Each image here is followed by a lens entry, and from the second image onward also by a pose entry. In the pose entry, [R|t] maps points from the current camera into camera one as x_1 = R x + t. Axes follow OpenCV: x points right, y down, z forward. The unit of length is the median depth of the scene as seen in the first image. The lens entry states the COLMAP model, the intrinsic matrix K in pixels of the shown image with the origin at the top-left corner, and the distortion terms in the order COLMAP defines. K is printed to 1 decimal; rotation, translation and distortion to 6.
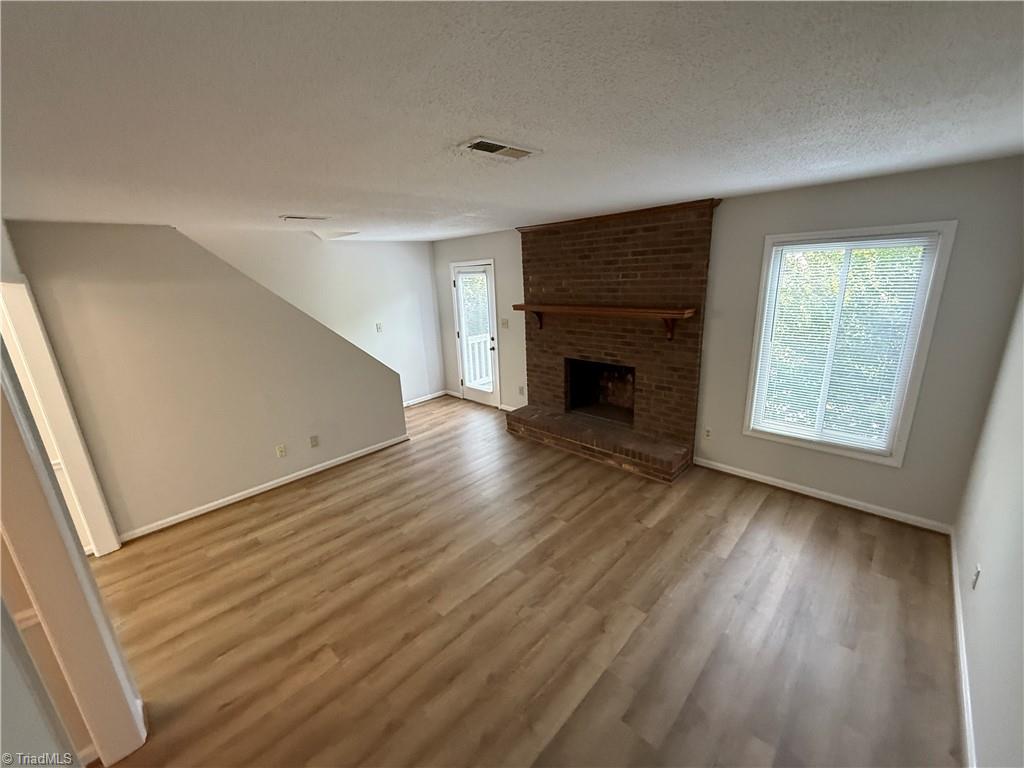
lens RADIAL K [[409.7, 0, 508.5], [0, 409.7, 384.4], [0, 0, 1]] dist [-0.001488, -0.000025]
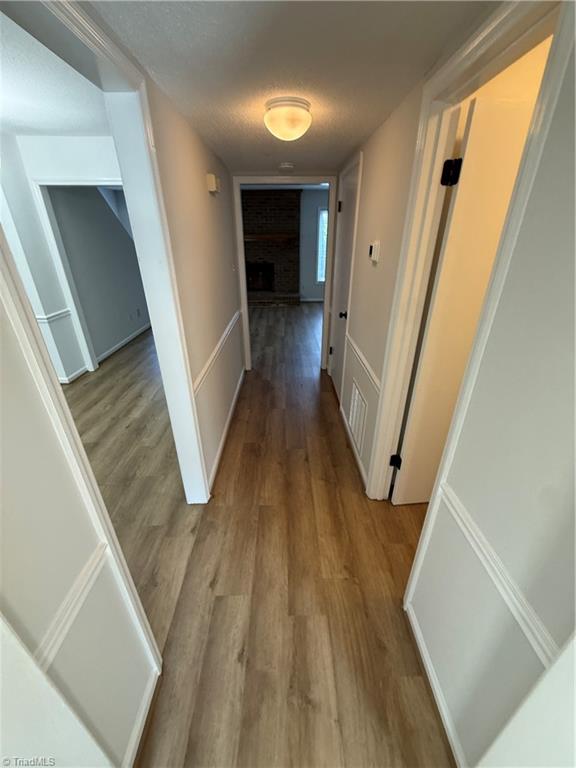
lens RADIAL K [[307.3, 0, 288.0], [0, 307.3, 384.0], [0, 0, 1]] dist [-0.001488, -0.000025]
pose [[0.704229, -0.271187, 0.656140, -1.072348], [0.162072, 0.961179, 0.223312, 0.269118], [-0.691227, -0.050921, 0.720841, -0.384950]]
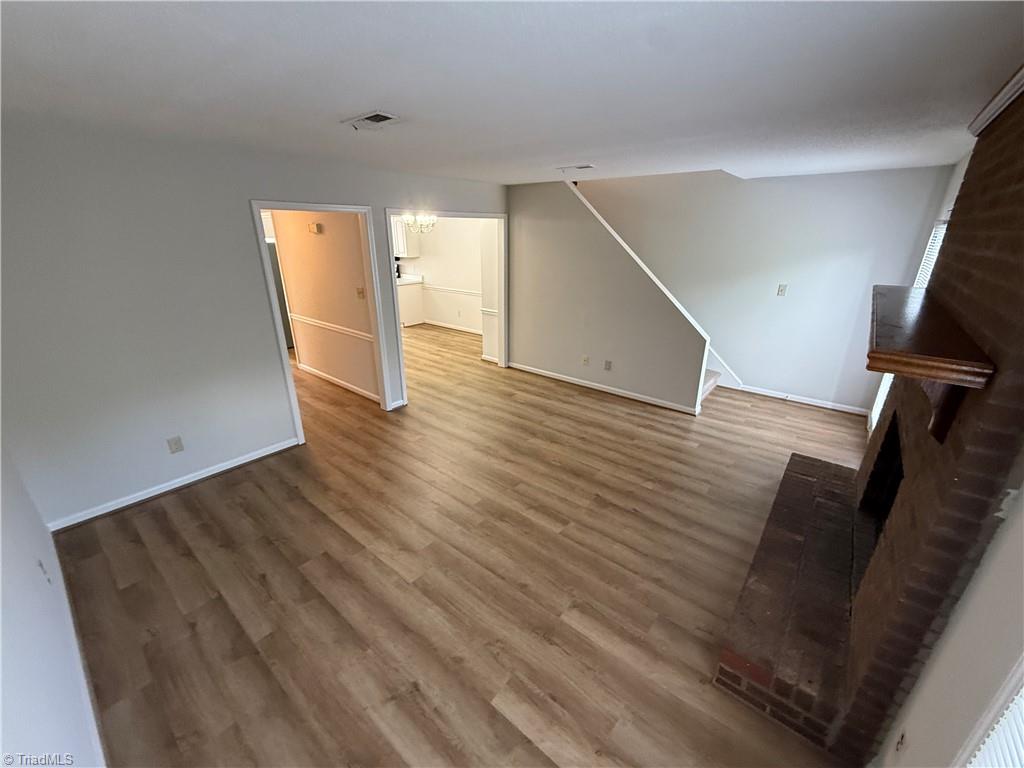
lens RADIAL K [[409.7, 0, 508.5], [0, 409.7, 384.4], [0, 0, 1]] dist [-0.001488, -0.000025]
pose [[0.082189, 0.395685, -0.914701, 0.667152], [-0.274986, 0.891182, 0.360802, -0.175920], [0.957929, 0.221877, 0.182053, 0.588115]]
